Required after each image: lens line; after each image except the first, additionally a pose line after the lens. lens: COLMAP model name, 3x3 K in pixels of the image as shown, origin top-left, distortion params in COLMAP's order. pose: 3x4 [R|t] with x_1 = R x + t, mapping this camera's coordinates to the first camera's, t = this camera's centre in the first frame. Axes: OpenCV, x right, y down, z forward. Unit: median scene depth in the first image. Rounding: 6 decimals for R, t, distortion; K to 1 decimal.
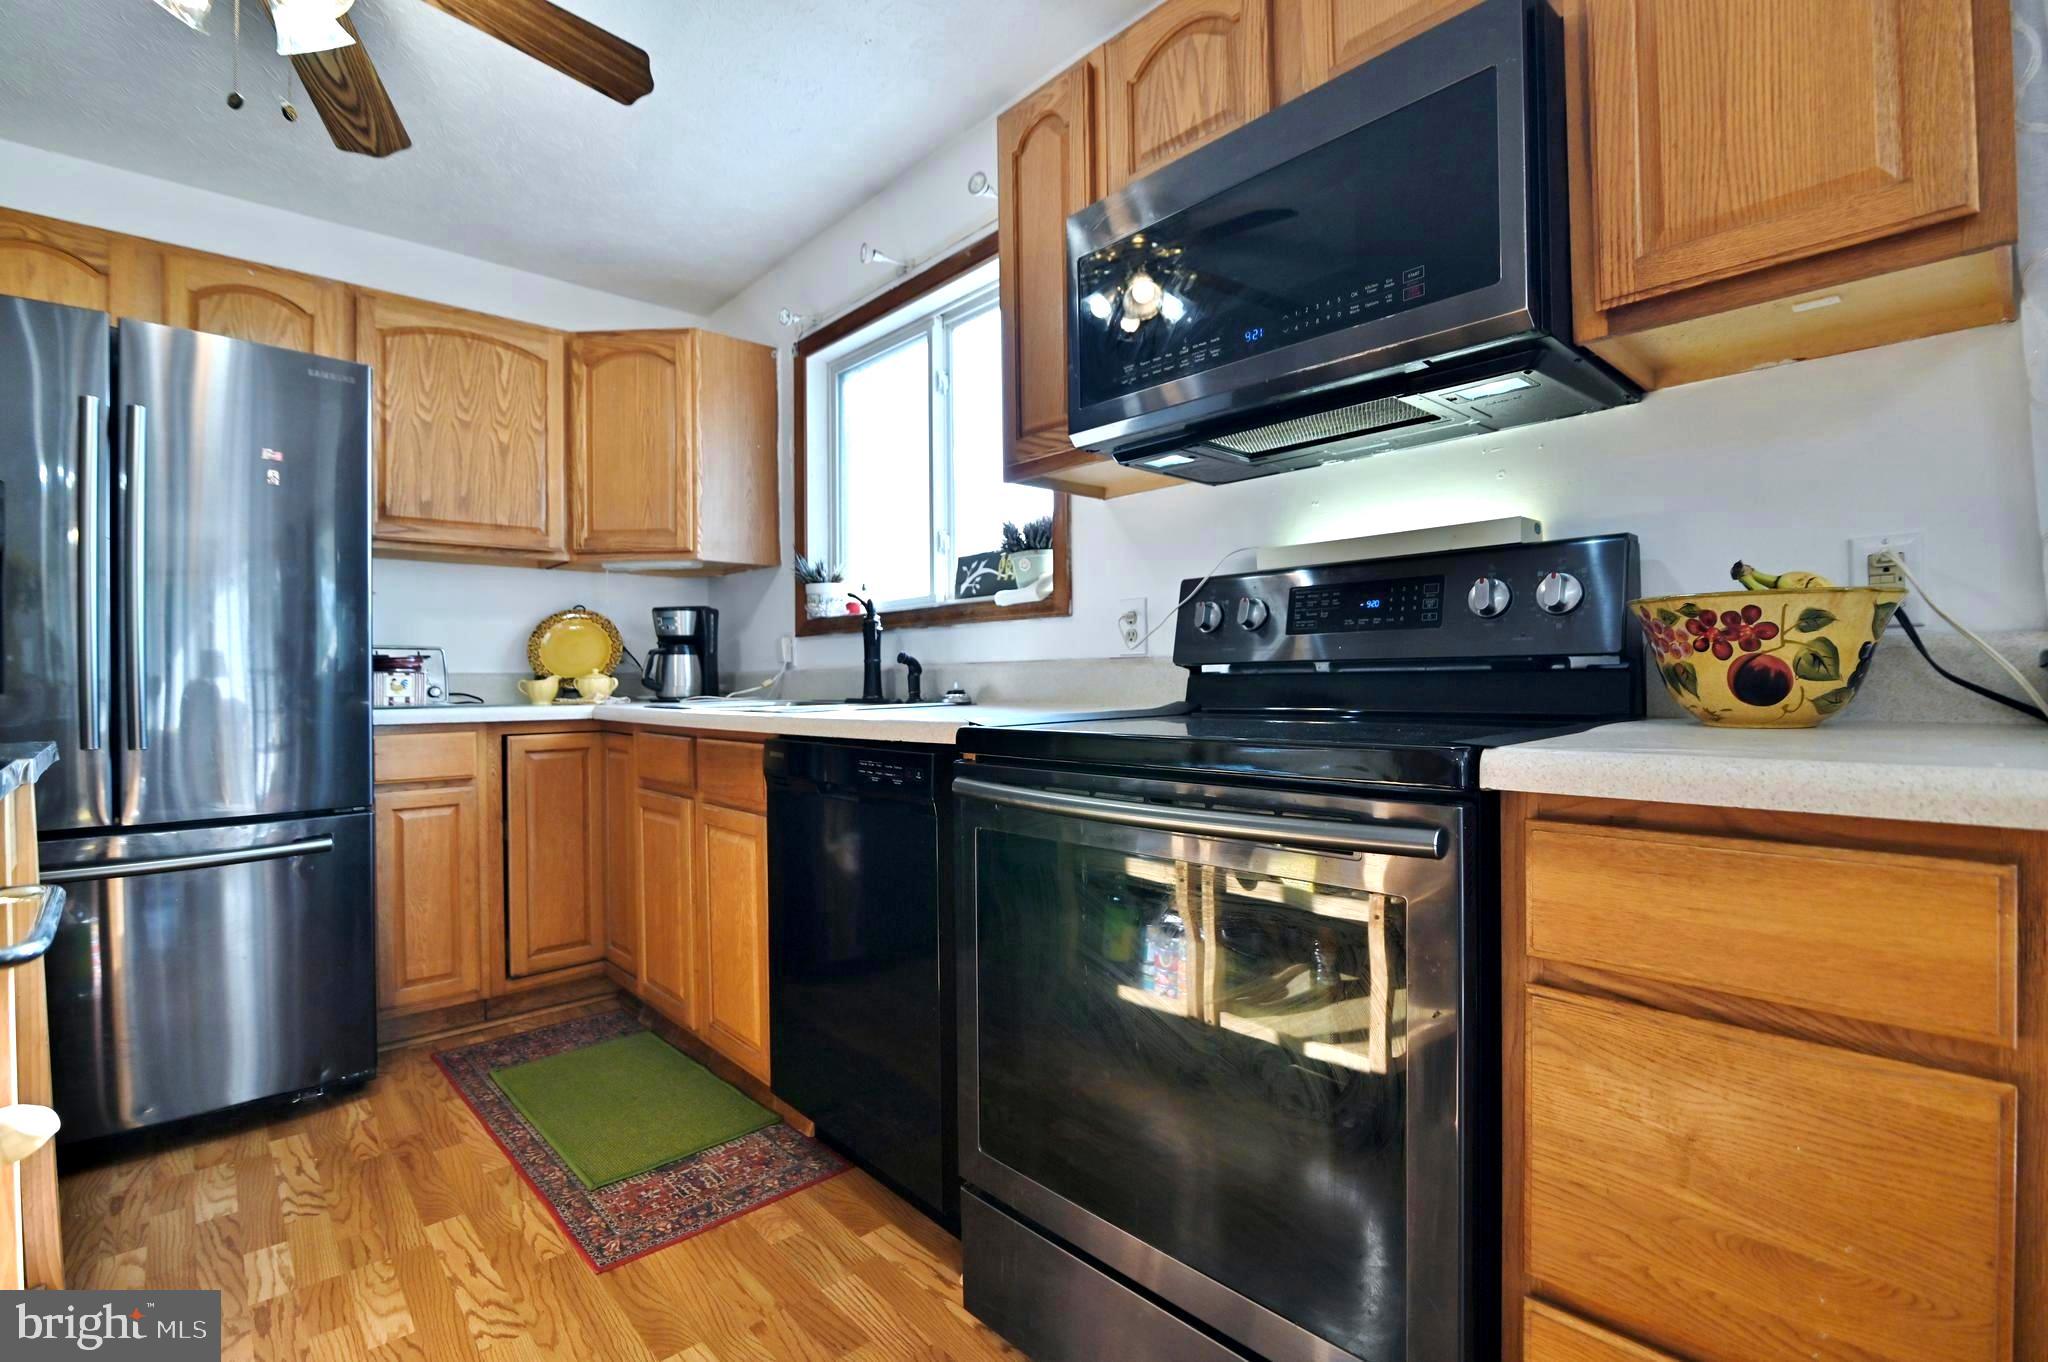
lens RADIAL K [[939.8, 0, 1017.8], [0, 939.8, 682.0], [0, 0, 1]] dist [-0.016941, 0.001788]
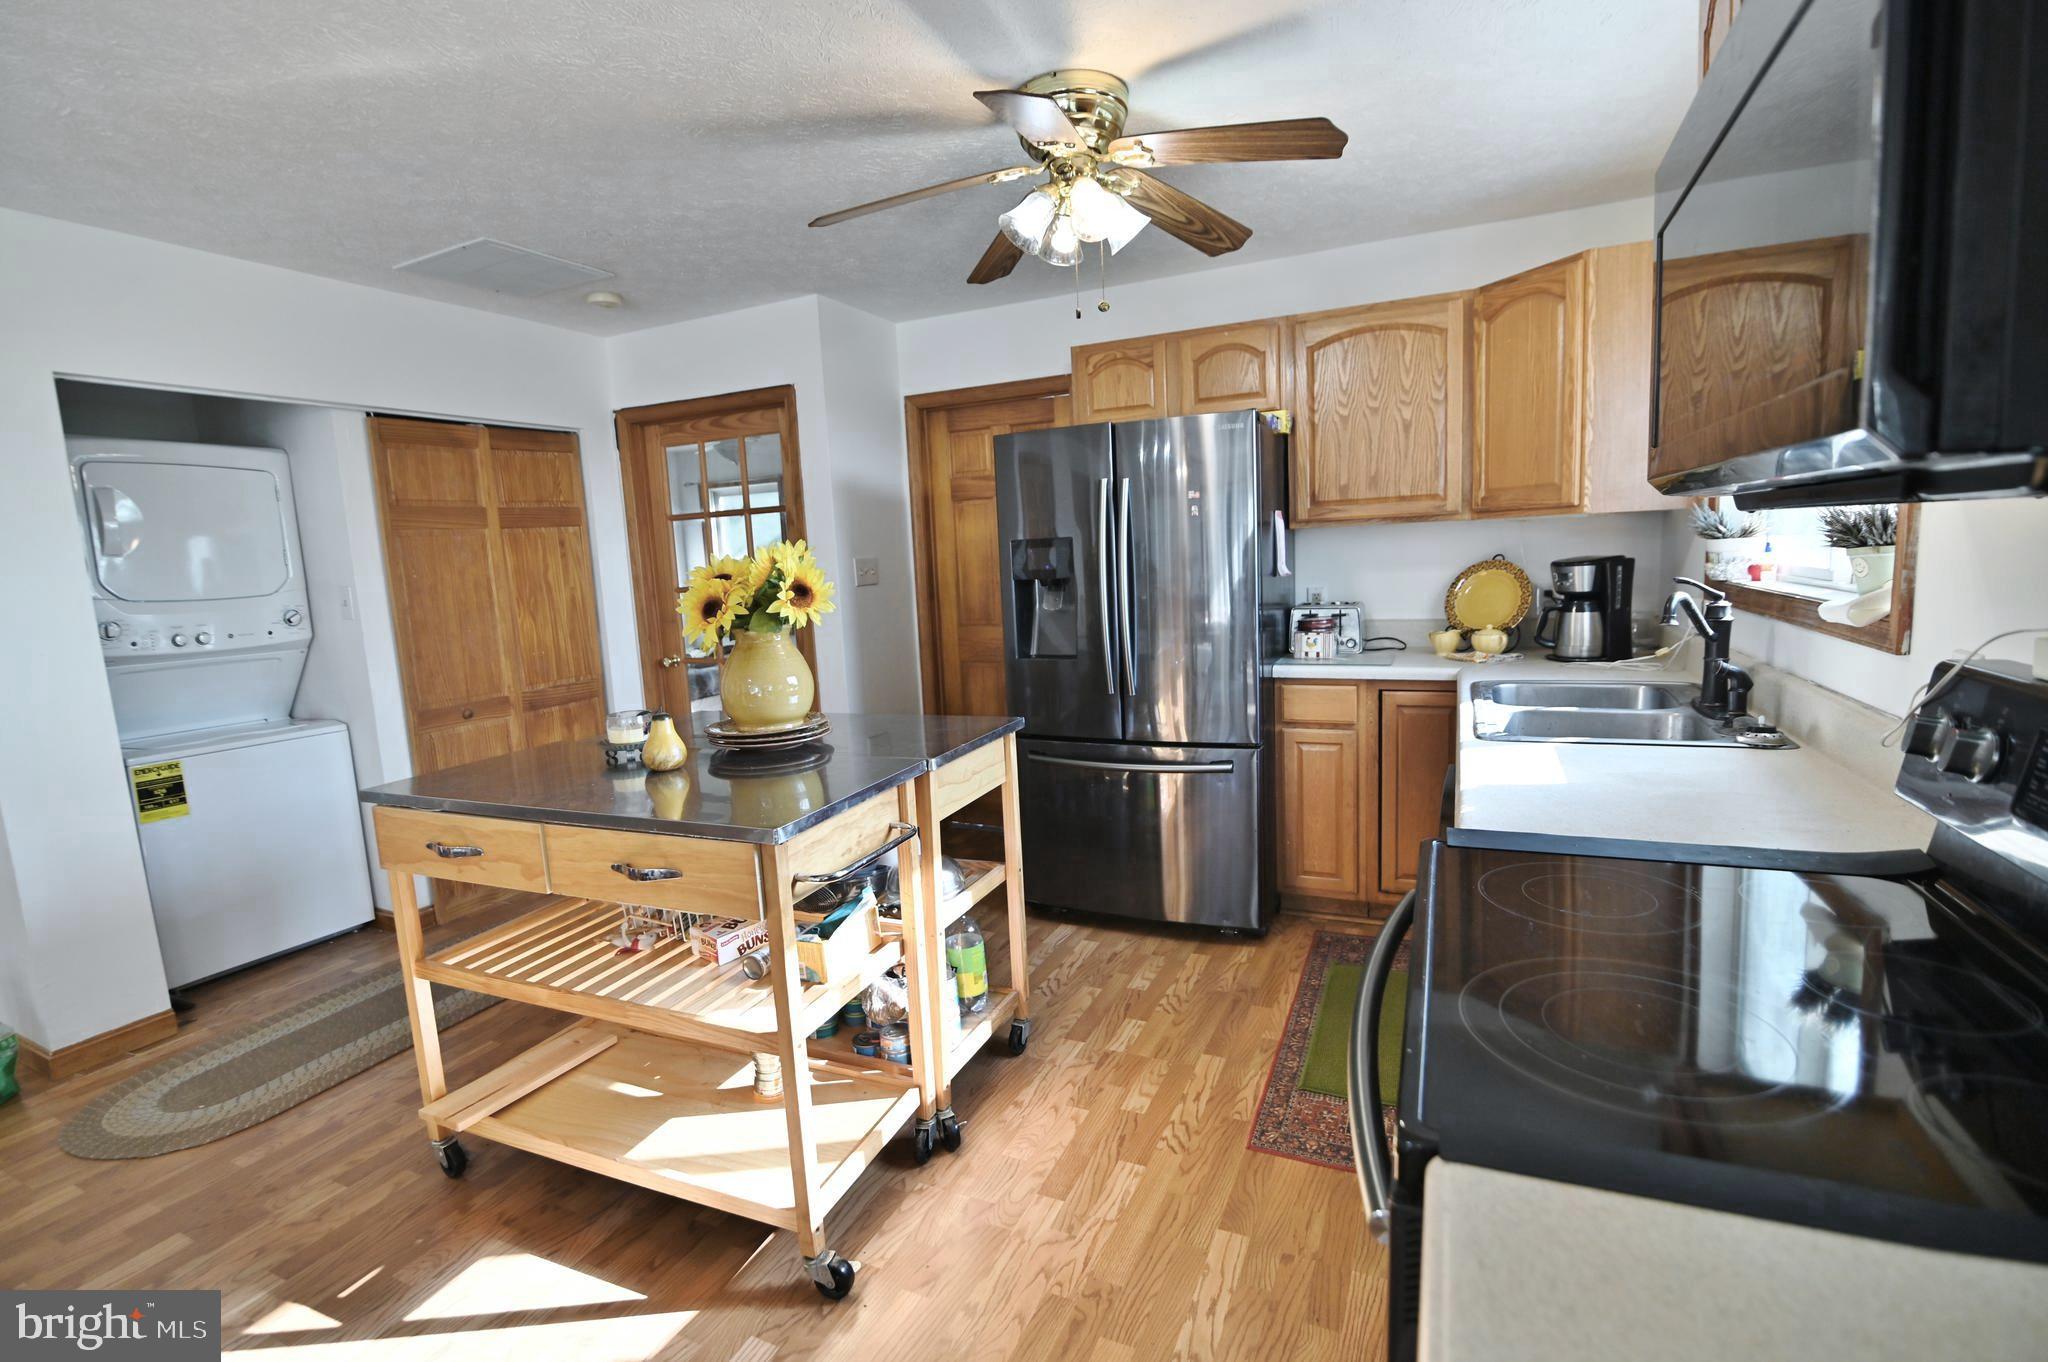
lens RADIAL K [[939.8, 0, 1017.8], [0, 939.8, 682.0], [0, 0, 1]] dist [-0.016941, 0.001788]
pose [[0.382156, 0.121368, -0.916093, 0.347339], [0.045183, 0.987698, 0.149703, -0.149158], [0.922993, -0.098601, 0.371971, 0.152147]]
